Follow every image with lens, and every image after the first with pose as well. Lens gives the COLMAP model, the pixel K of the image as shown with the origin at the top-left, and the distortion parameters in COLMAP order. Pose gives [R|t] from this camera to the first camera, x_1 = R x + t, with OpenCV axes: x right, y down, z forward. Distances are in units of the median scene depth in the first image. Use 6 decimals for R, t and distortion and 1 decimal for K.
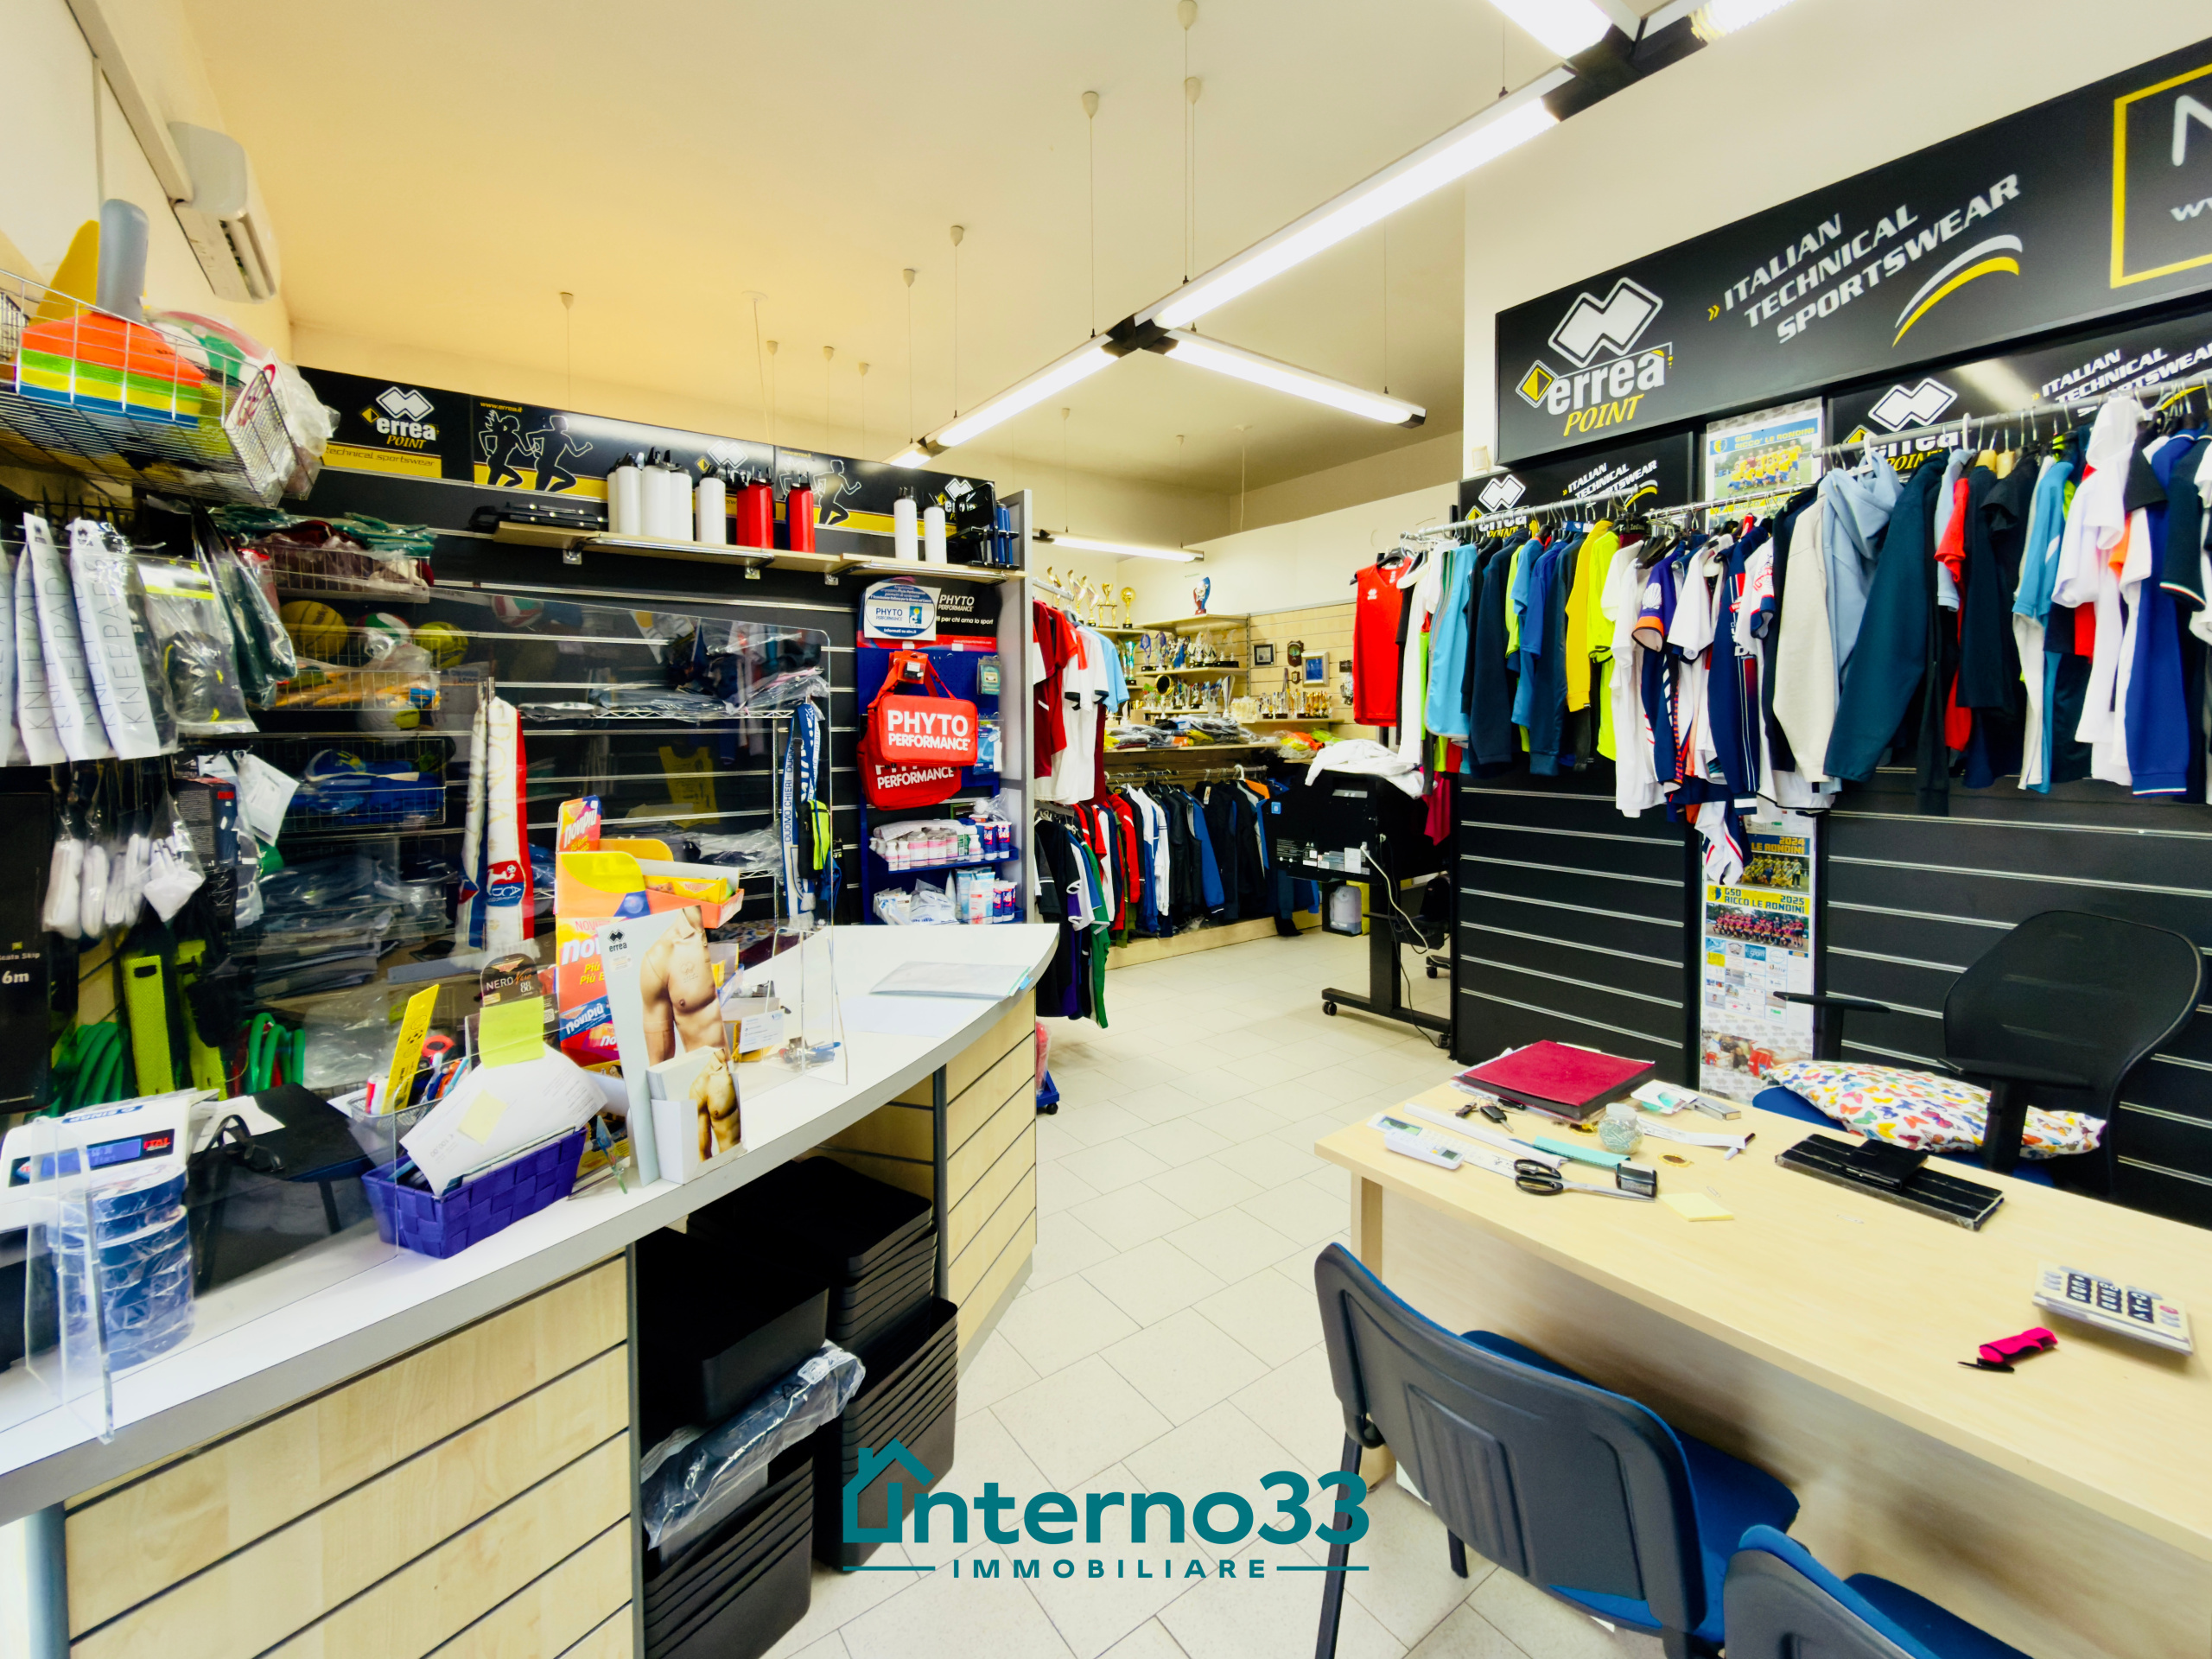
lens RADIAL K [[924.0, 0, 1107.4], [0, 924.0, 746.1], [0, 0, 1]] dist [0.000033, -0.000269]
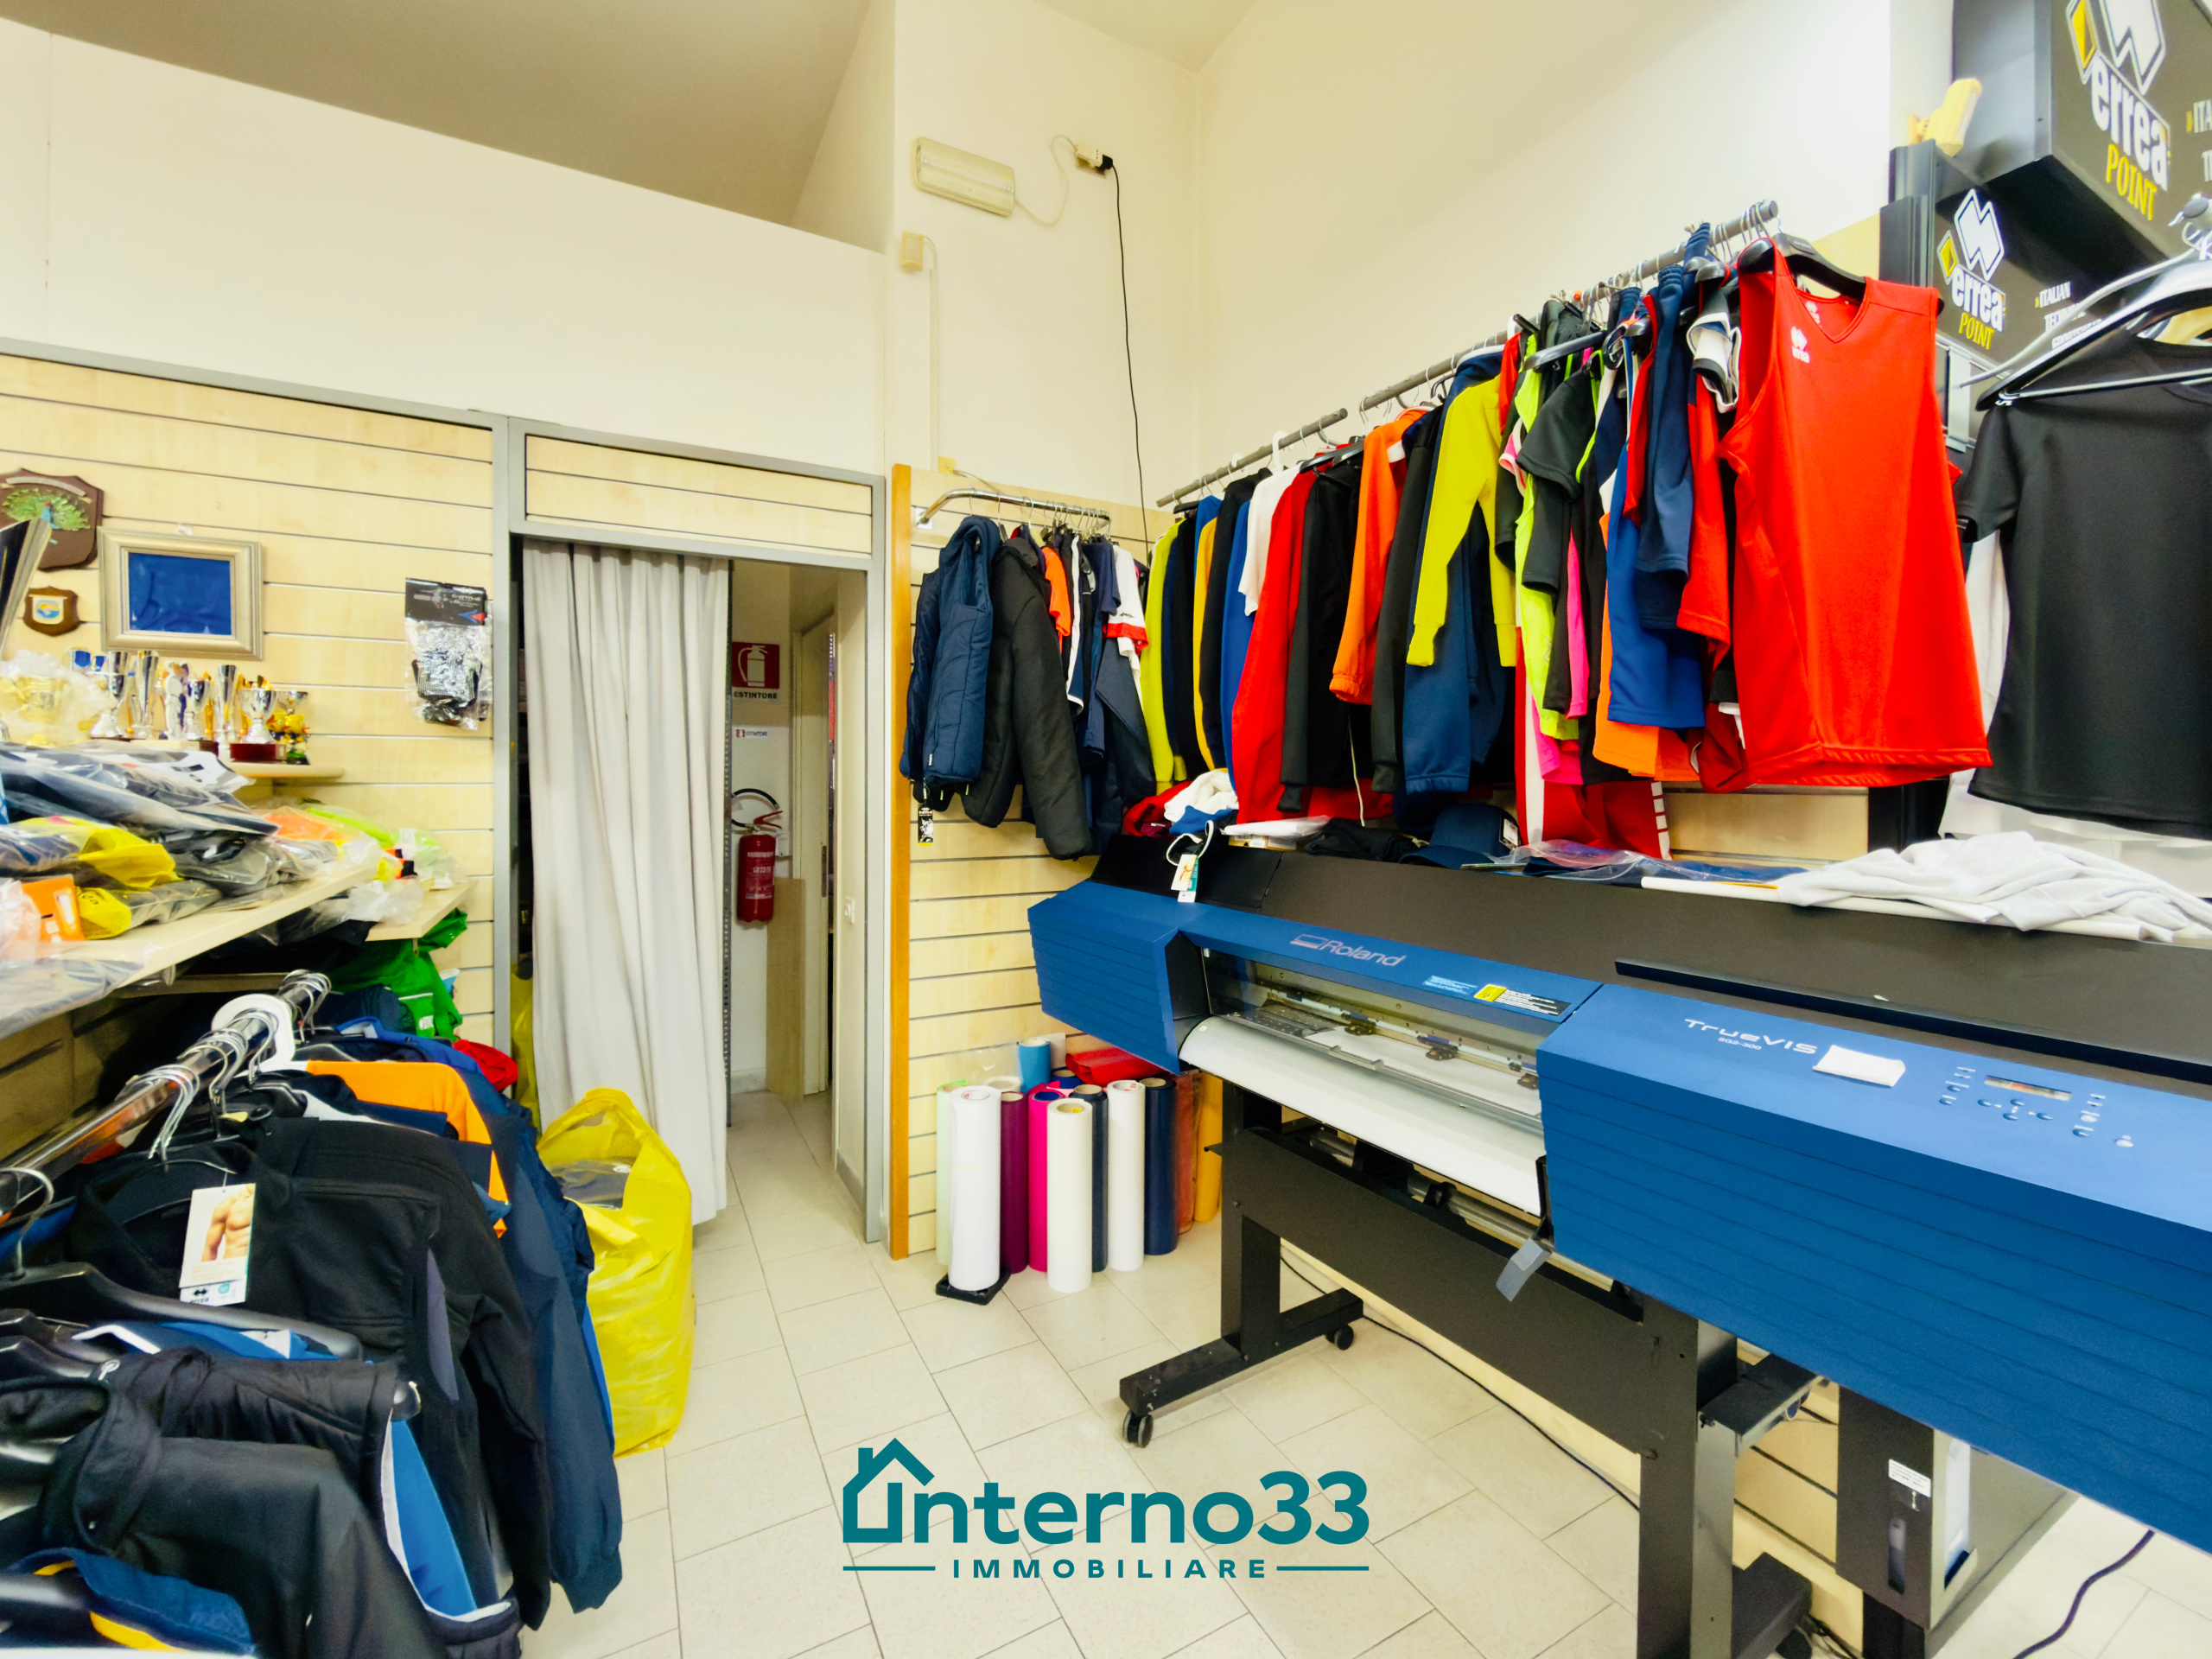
lens RADIAL K [[924.0, 0, 1103.7], [0, 924.0, 785.9], [0, 0, 1]] dist [0.000033, -0.000269]
pose [[0.123947, 0.001980, 0.992287, -0.052612], [0.026724, 0.999629, -0.005333, -0.032729], [-0.991929, 0.027179, 0.123848, 1.523014]]
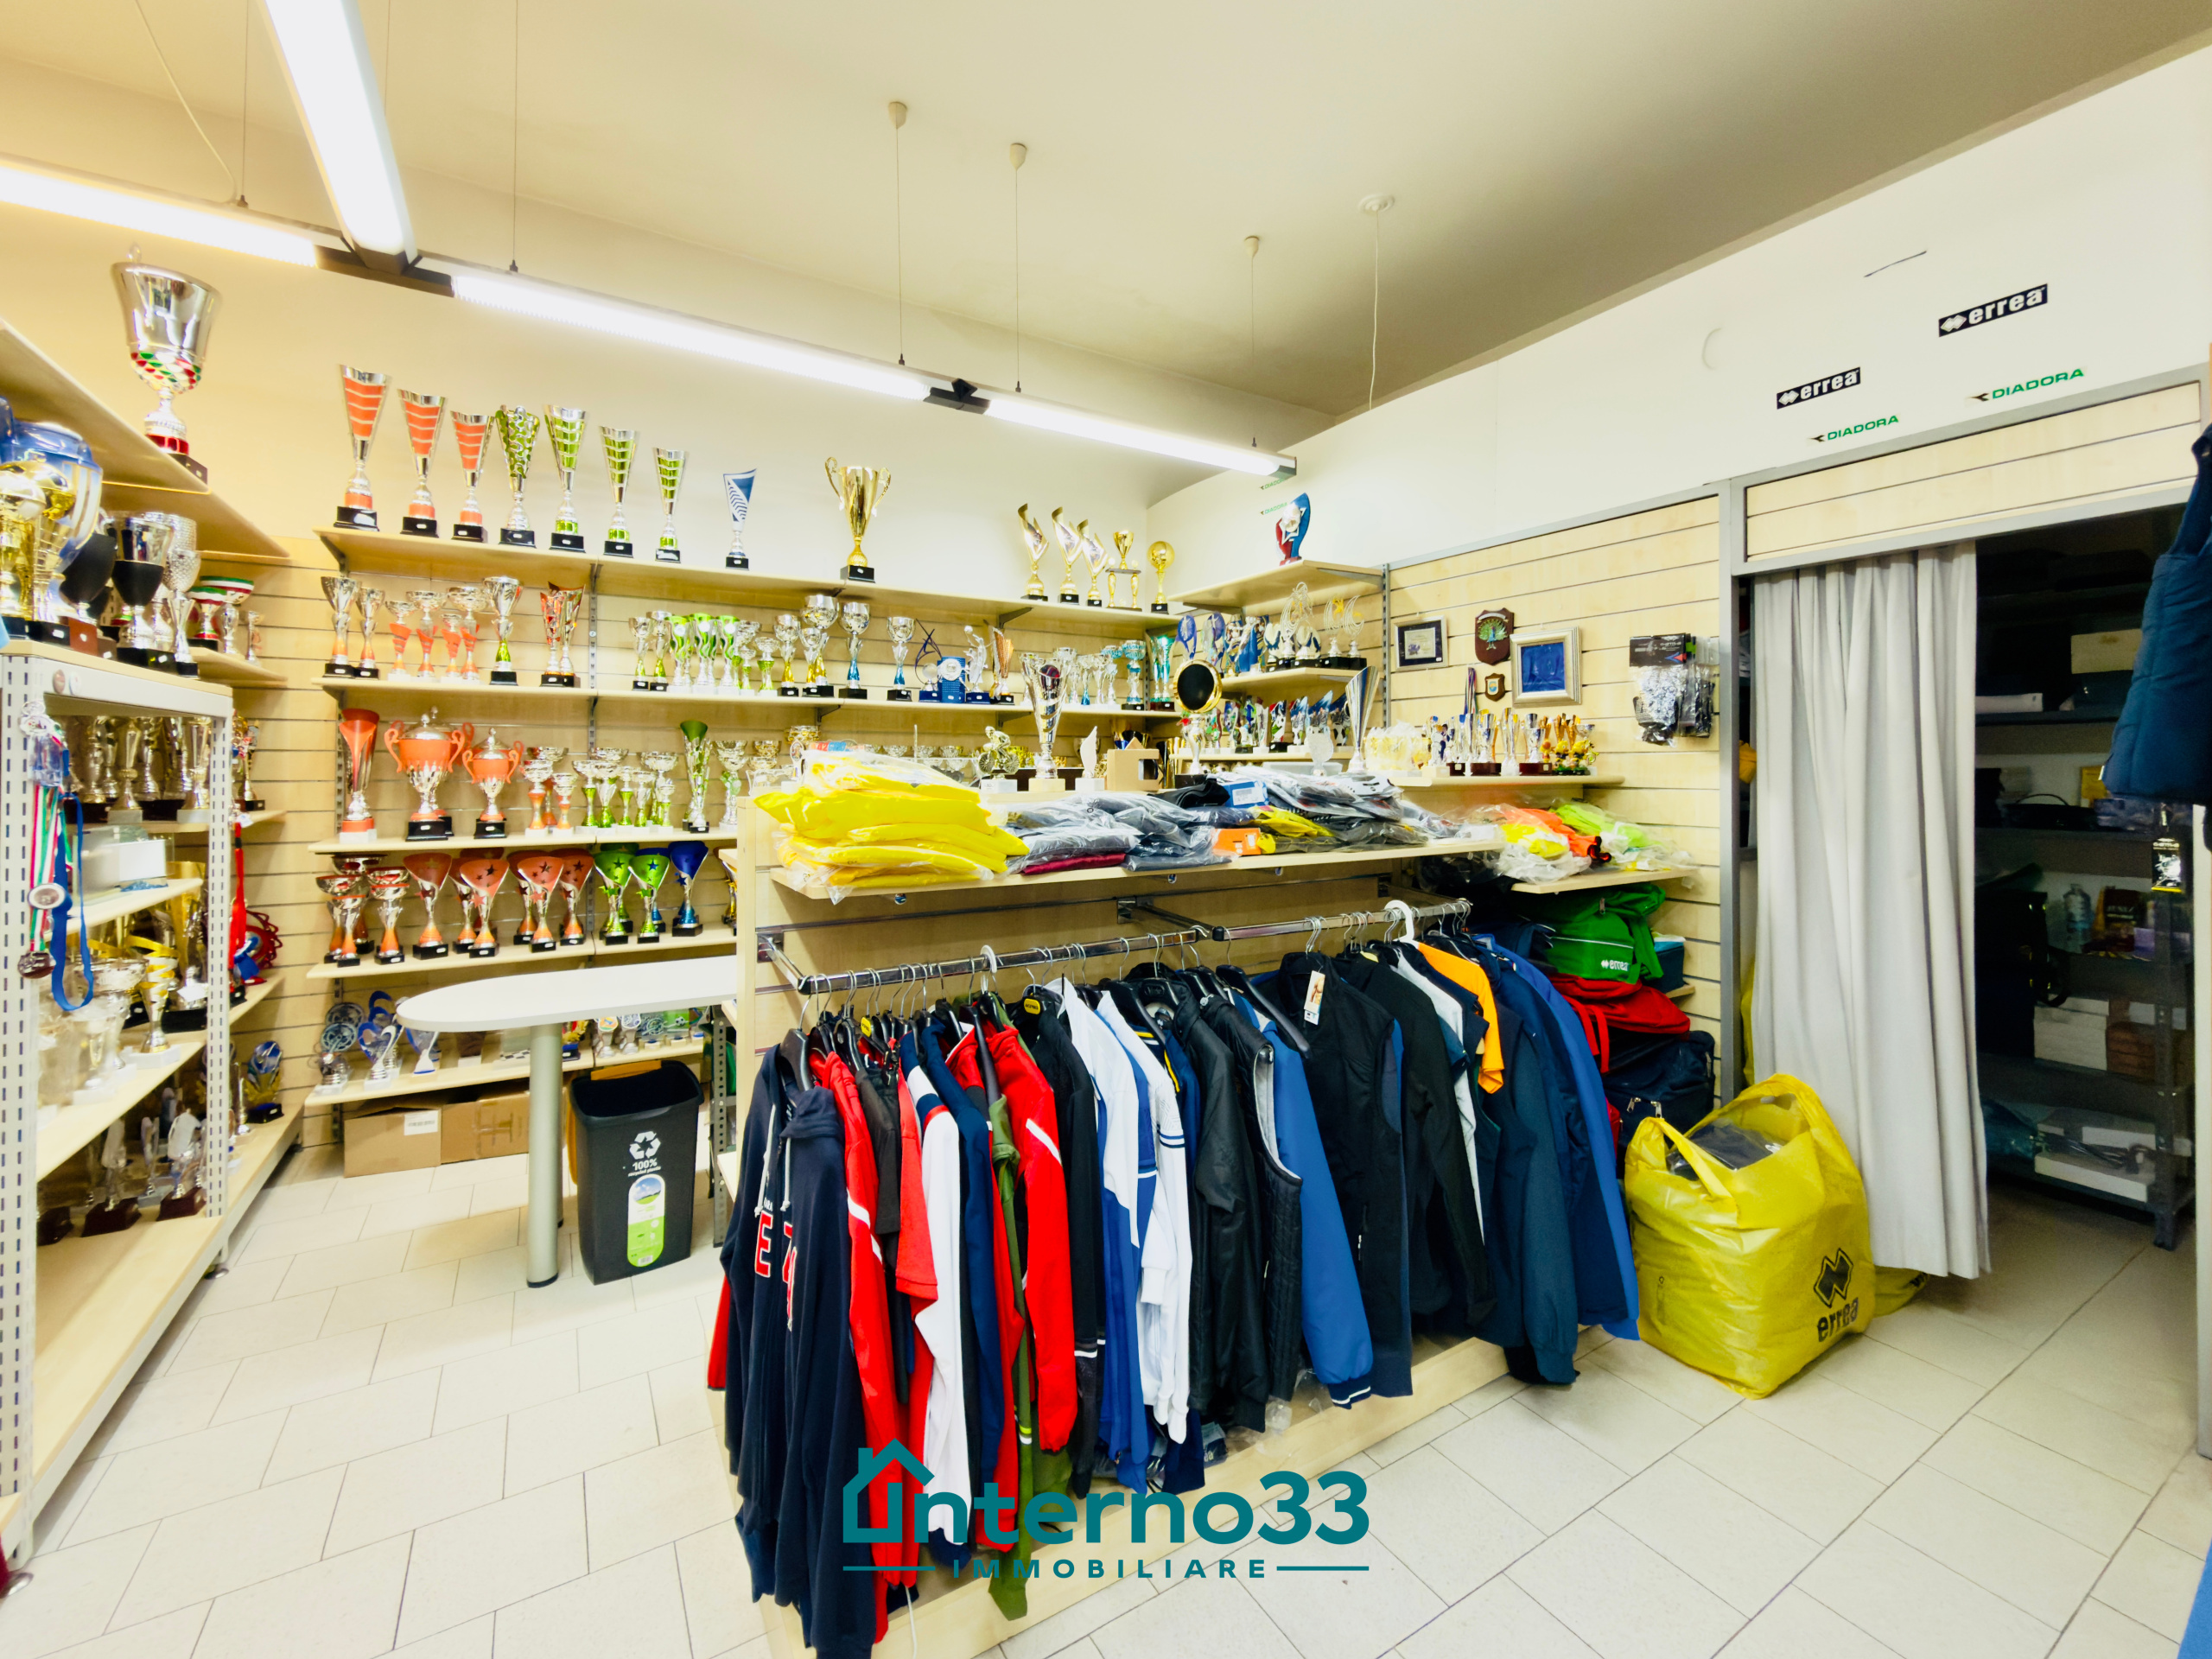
lens RADIAL K [[924.0, 0, 1099.7], [0, 924.0, 774.8], [0, 0, 1]] dist [0.000033, -0.000269]
pose [[0.995717, 0.010446, -0.091860, 0.106491], [-0.012153, 0.999763, -0.018039, -0.042367], [0.091649, 0.019078, 0.995609, 1.169224]]
